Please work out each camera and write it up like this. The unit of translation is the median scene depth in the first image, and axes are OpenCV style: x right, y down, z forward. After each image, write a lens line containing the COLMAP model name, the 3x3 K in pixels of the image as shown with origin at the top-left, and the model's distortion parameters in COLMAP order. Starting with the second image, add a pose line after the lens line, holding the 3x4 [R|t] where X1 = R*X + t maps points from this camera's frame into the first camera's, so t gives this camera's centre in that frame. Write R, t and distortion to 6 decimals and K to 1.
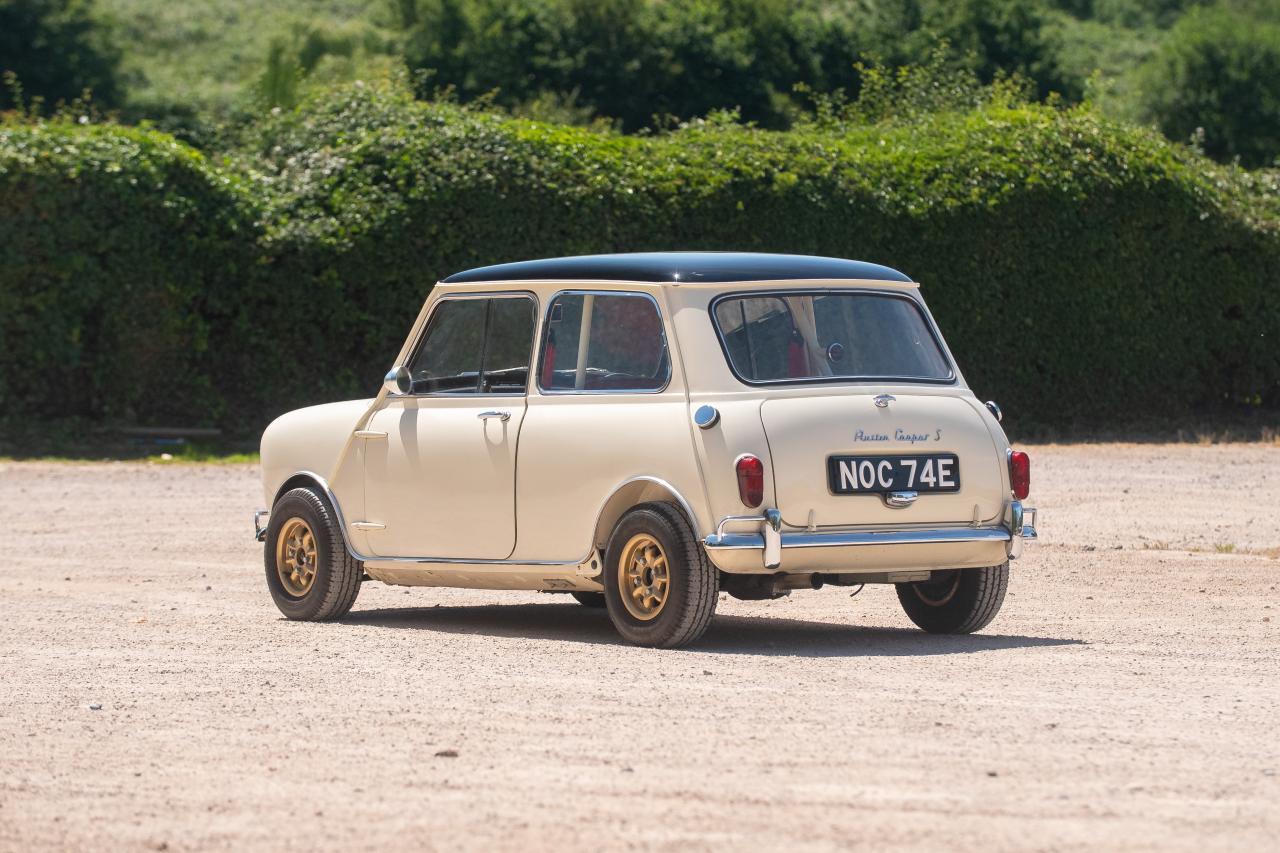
lens RADIAL K [[6785.6, 0, 654.1], [0, 6785.6, 424.8], [0, 0, 1]] dist [1.656737, 20.457437]
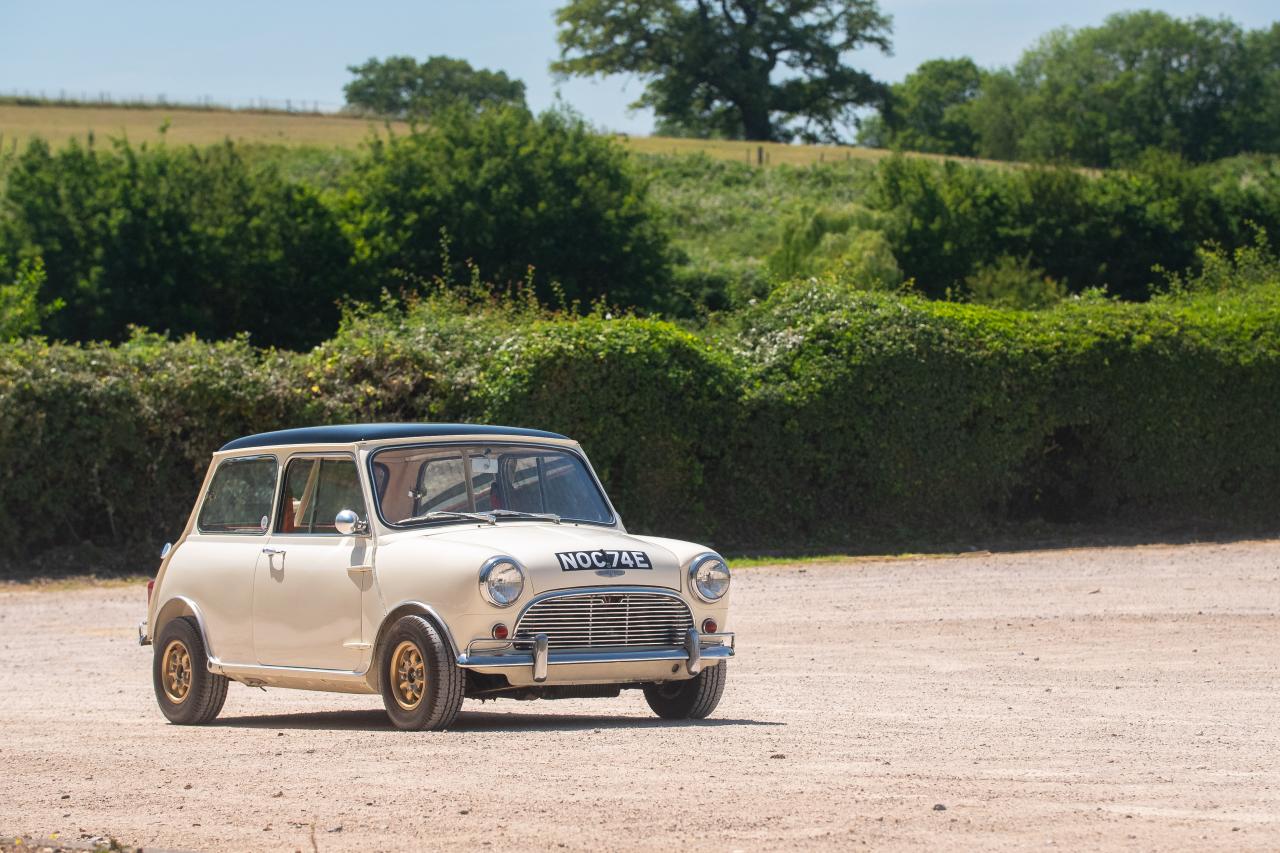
lens RADIAL K [[7282.6, 0, 640.9], [0, 7282.6, 452.2], [0, 0, 1]] dist [1.464087, 39.343235]
pose [[0.994431, -0.028529, -0.101458, 0.066003], [0.027757, 0.999574, -0.009019, -0.004619], [0.101672, 0.006153, 0.994799, -0.406346]]
